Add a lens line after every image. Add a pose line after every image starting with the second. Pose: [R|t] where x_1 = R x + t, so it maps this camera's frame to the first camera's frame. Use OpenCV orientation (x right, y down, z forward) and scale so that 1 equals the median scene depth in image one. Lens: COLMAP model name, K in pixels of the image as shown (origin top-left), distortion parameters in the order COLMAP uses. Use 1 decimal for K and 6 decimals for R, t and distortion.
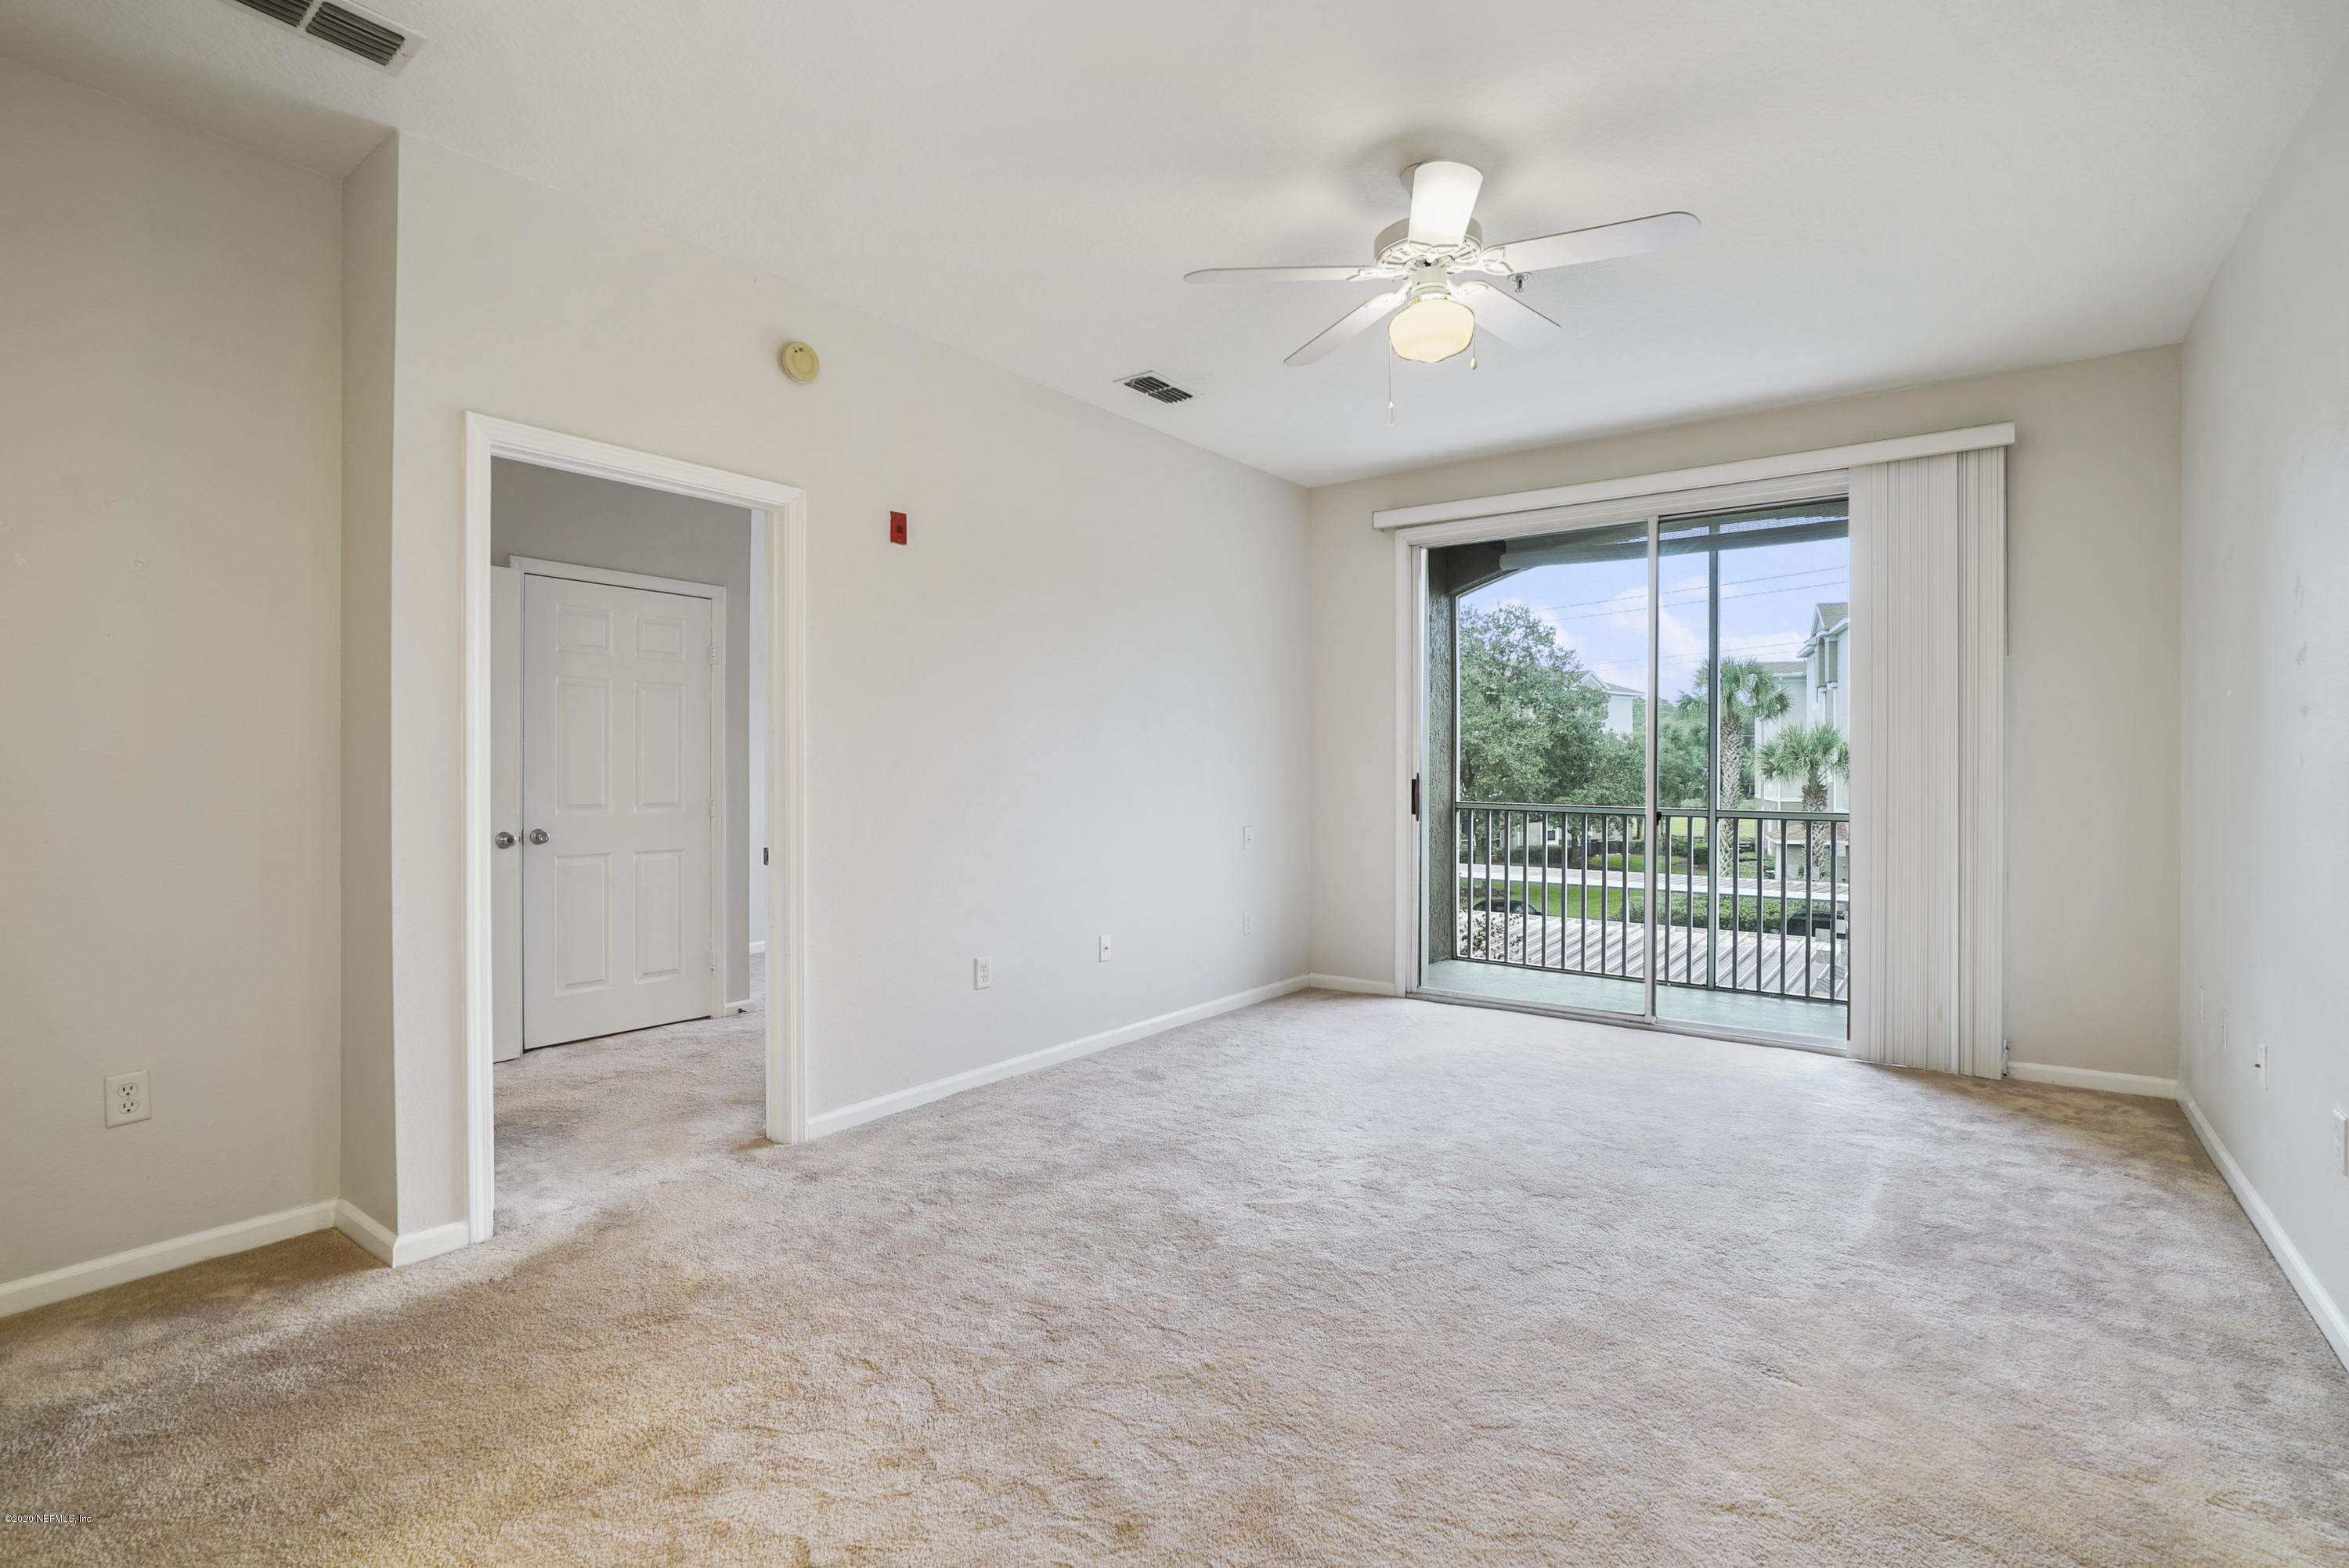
lens RADIAL K [[1095.2, 0, 1183.5], [0, 1095.2, 788.1], [0, 0, 1]] dist [-0.044612, 0.015885]
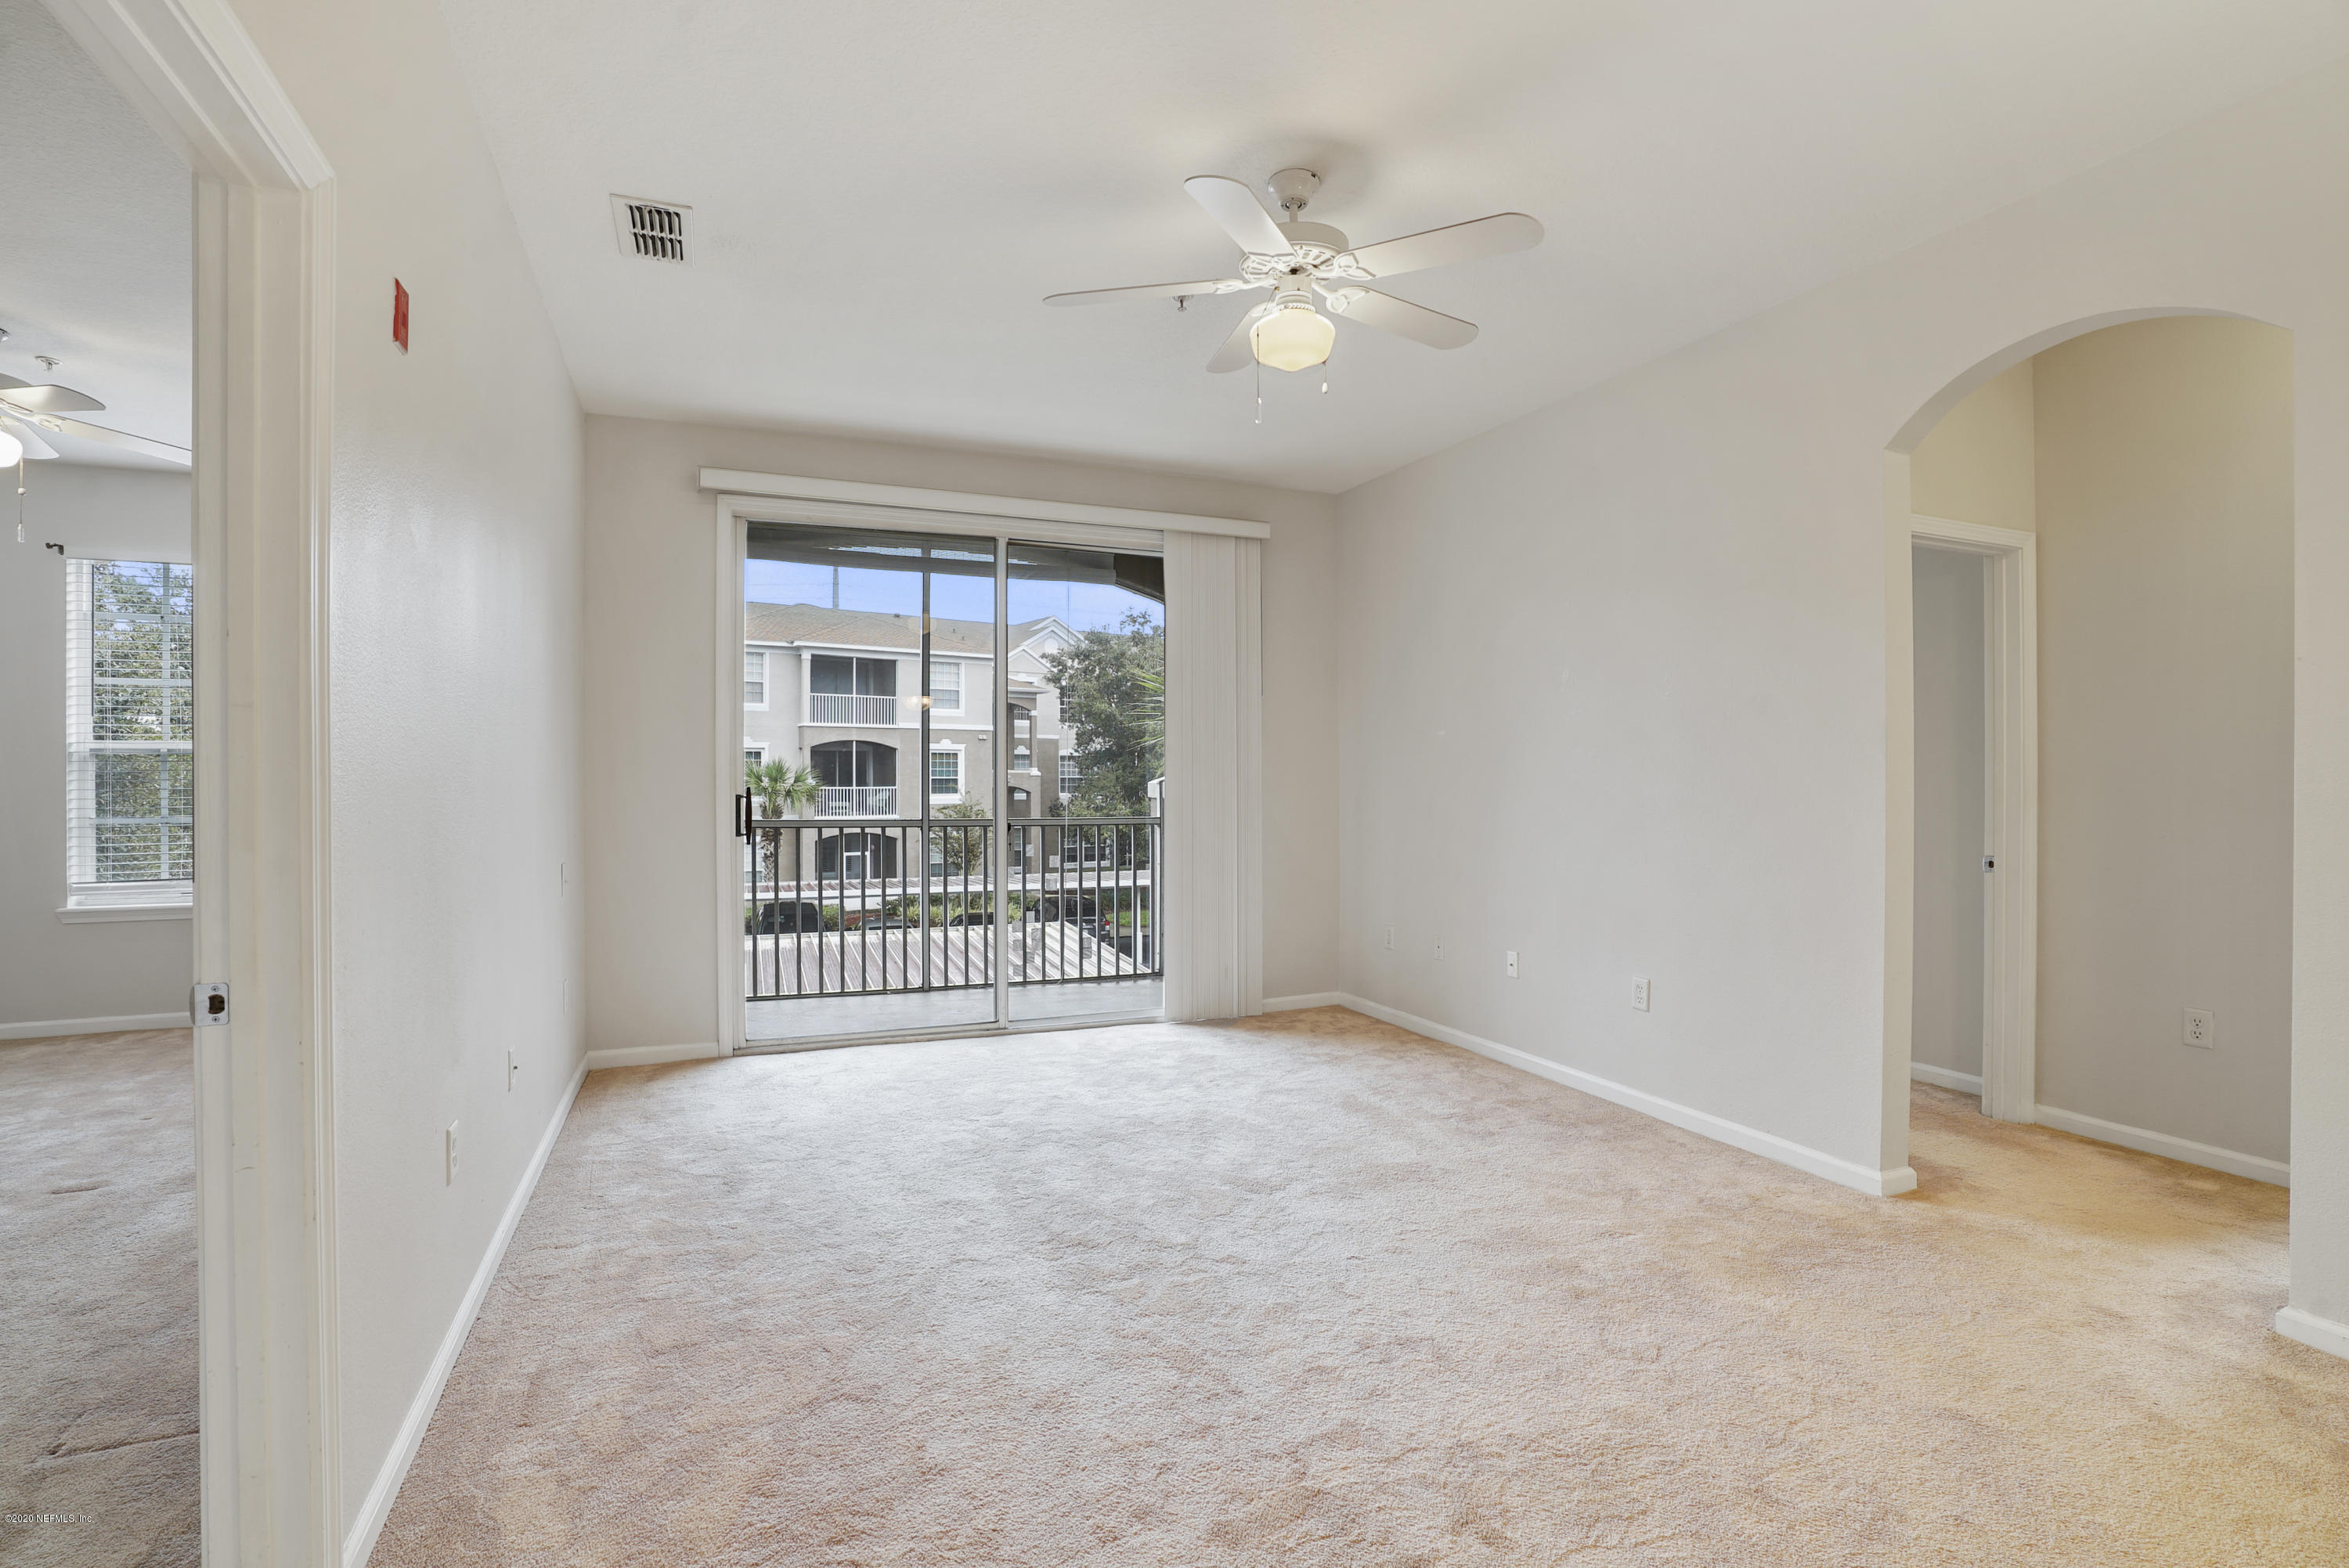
lens RADIAL K [[1095.2, 0, 1145.4], [0, 1095.2, 778.2], [0, 0, 1]] dist [-0.044612, 0.015885]
pose [[0.524361, -0.001190, 0.851495, -0.303082], [0.015639, 0.999844, -0.008234, -0.007437], [-0.851352, 0.017634, 0.524298, 0.265618]]
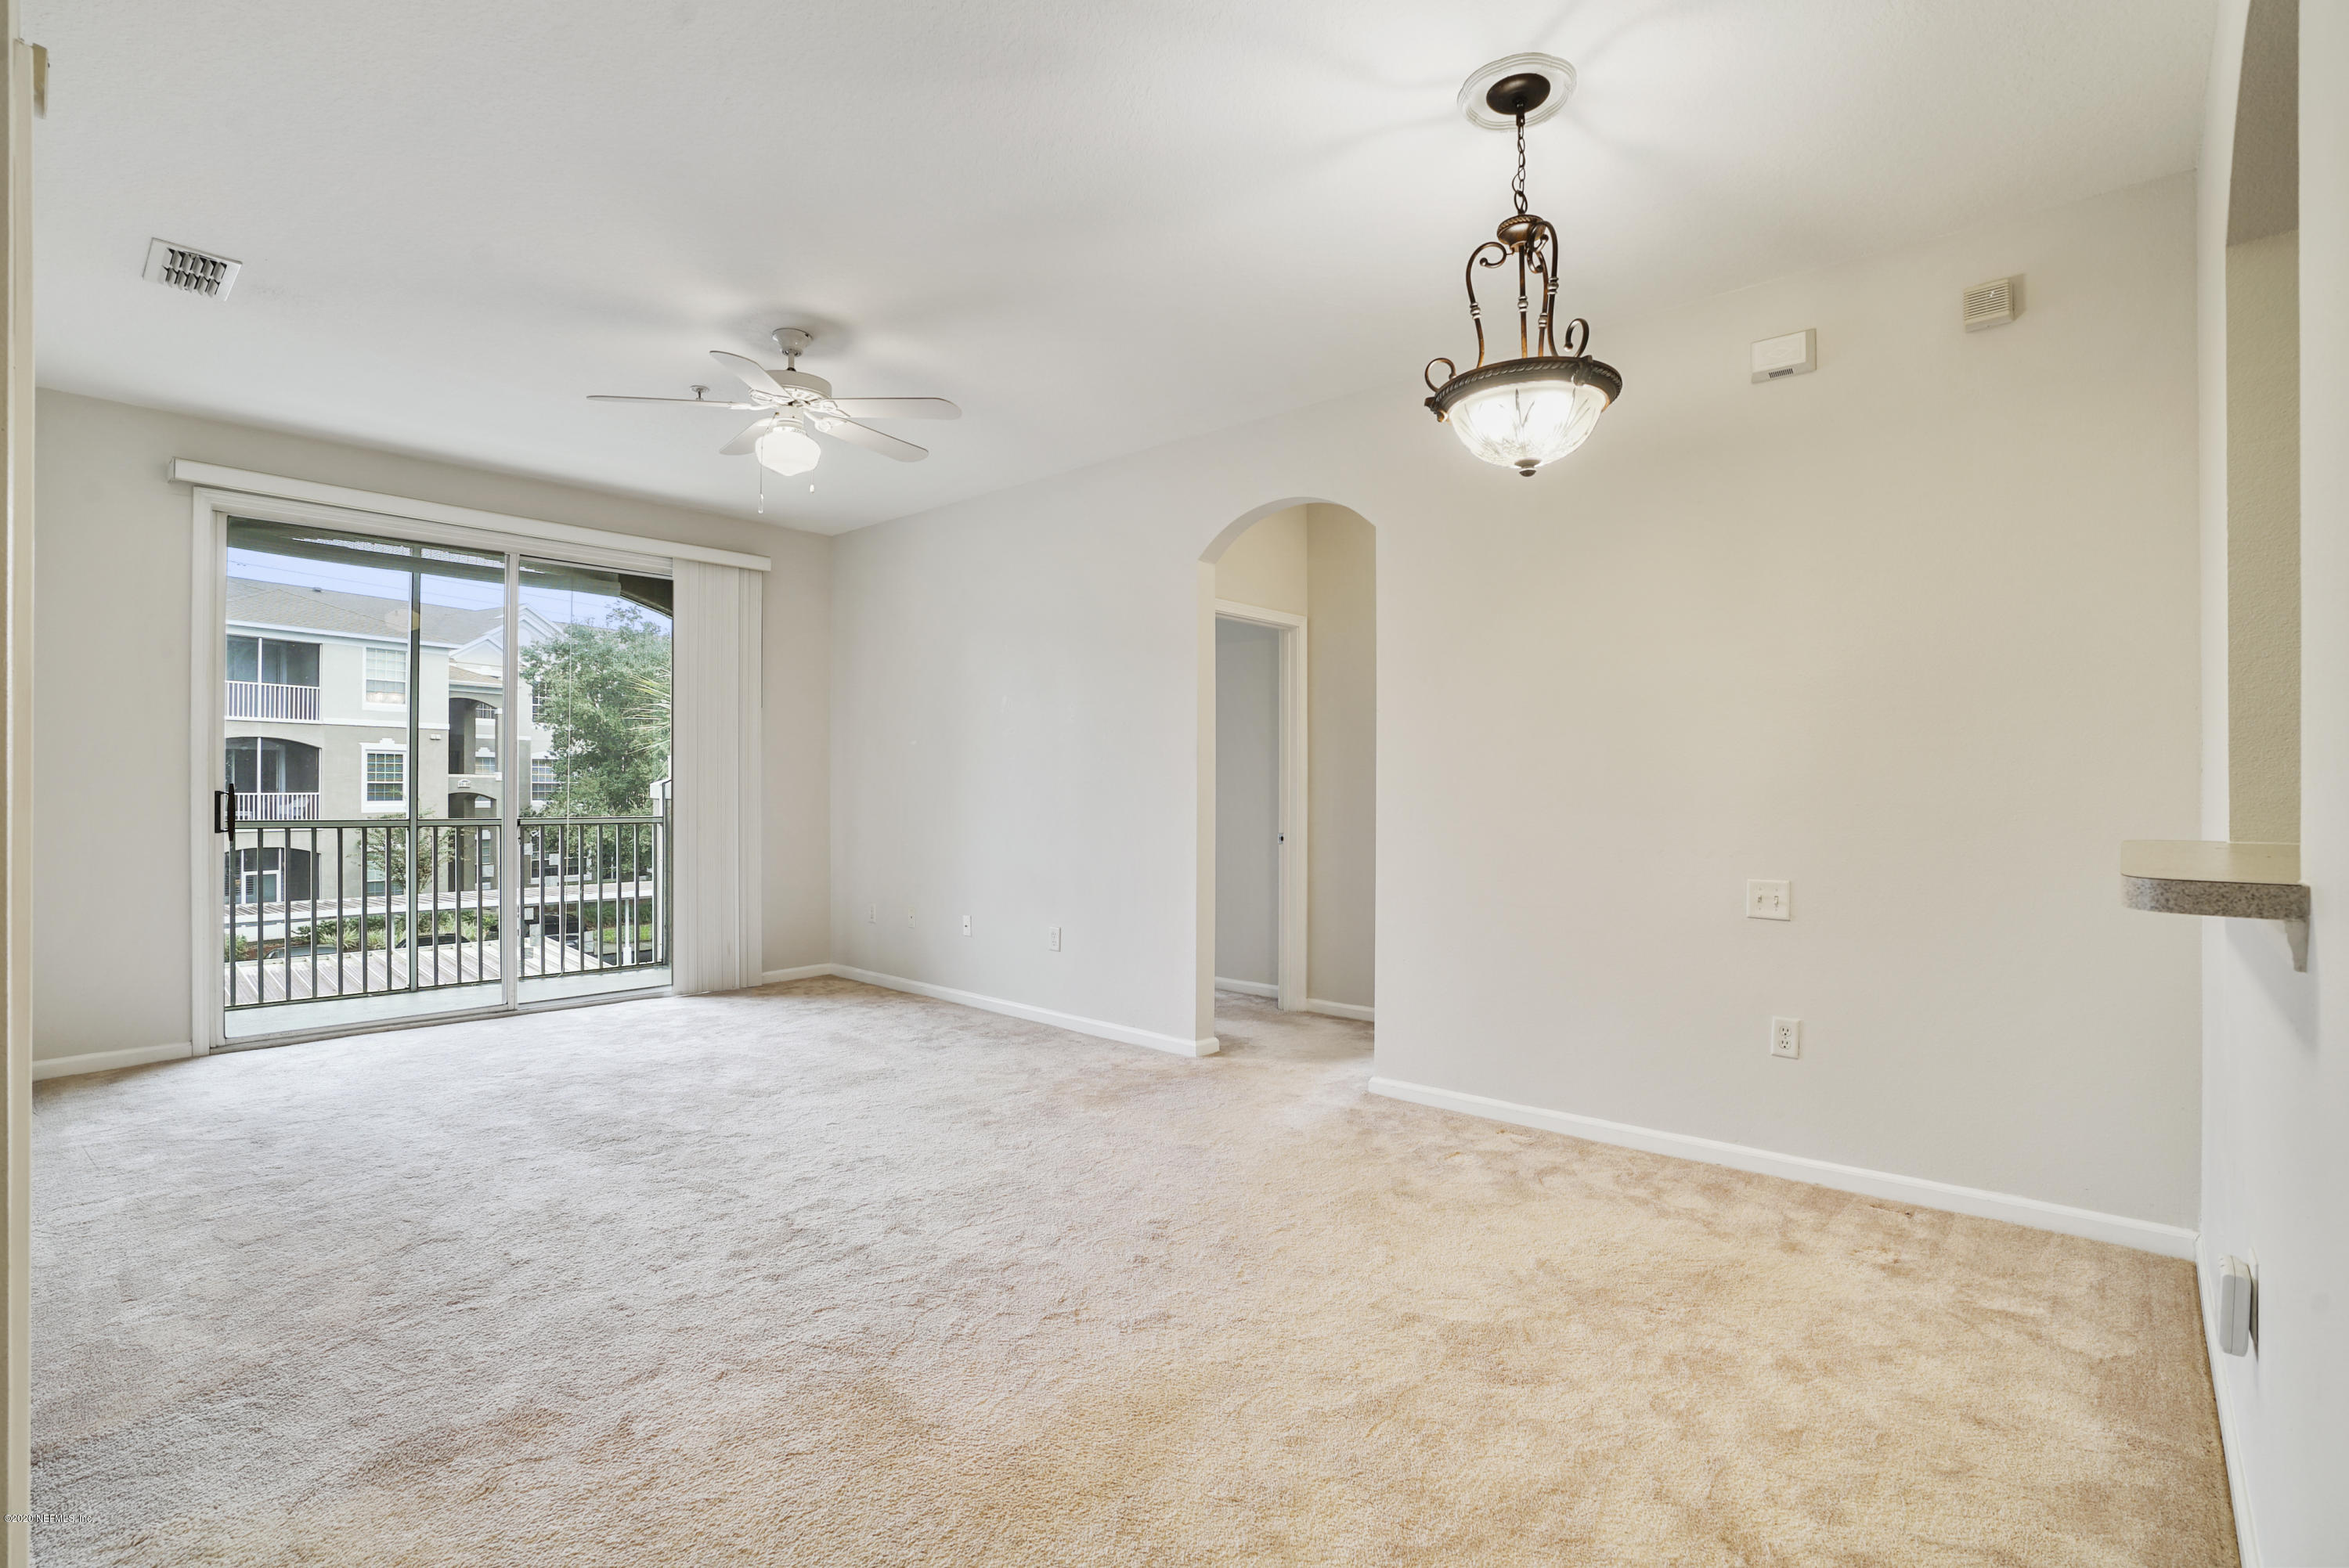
lens RADIAL K [[1095.2, 0, 1132.4], [0, 1095.2, 786.8], [0, 0, 1]] dist [-0.044612, 0.015885]
pose [[0.118533, -0.000635, 0.992950, -0.465304], [0.014004, 0.999901, -0.001033, 0.000080], [-0.992851, 0.014028, 0.118530, 0.187742]]
